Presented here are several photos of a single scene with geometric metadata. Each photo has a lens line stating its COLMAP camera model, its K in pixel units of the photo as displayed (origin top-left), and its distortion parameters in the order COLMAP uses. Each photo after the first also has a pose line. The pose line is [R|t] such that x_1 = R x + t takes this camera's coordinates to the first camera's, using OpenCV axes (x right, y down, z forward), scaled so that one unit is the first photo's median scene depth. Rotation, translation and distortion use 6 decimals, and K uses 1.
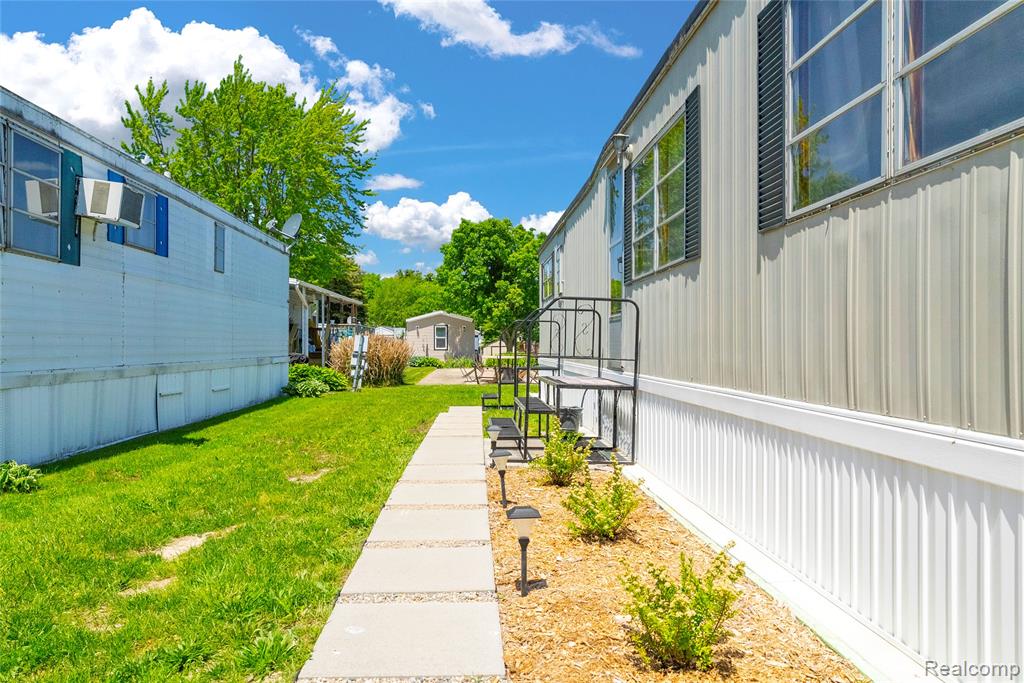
lens RADIAL K [[743.1, 0, 513.1], [0, 743.1, 339.4], [0, 0, 1]] dist [0.002103, 0.000040]
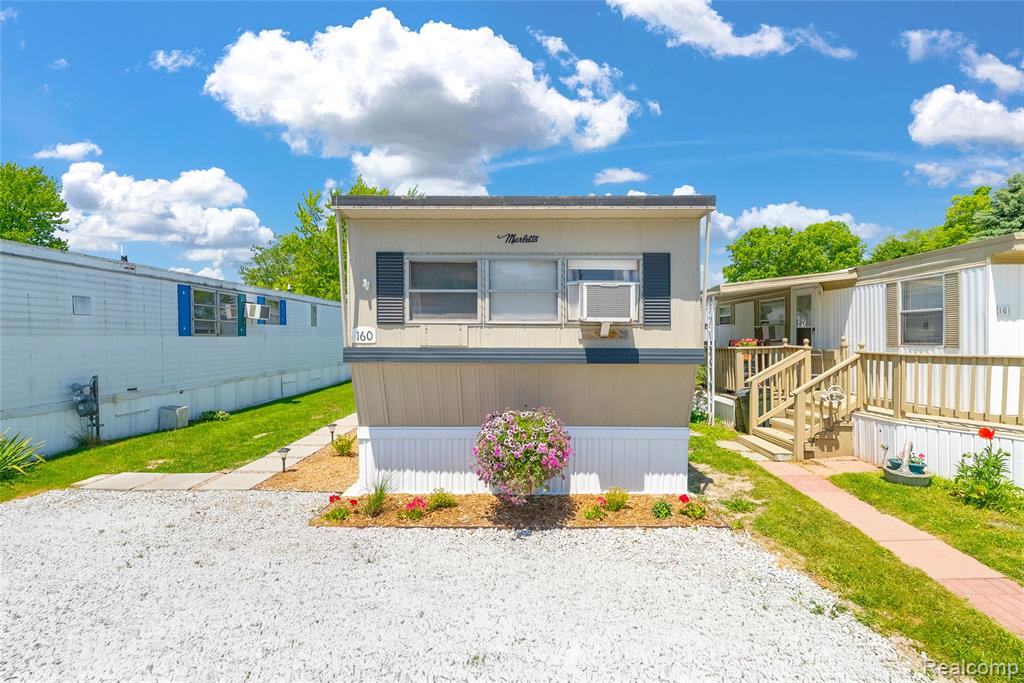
lens RADIAL K [[464.2, 0, 512.0], [0, 464.2, 341.4], [0, 0, 1]] dist [-0.007424, 0.002220]
pose [[0.998214, -0.006127, -0.059420, 0.456939], [0.007170, 0.999824, 0.017354, -0.103404], [0.059303, -0.017749, 0.998082, -0.583264]]
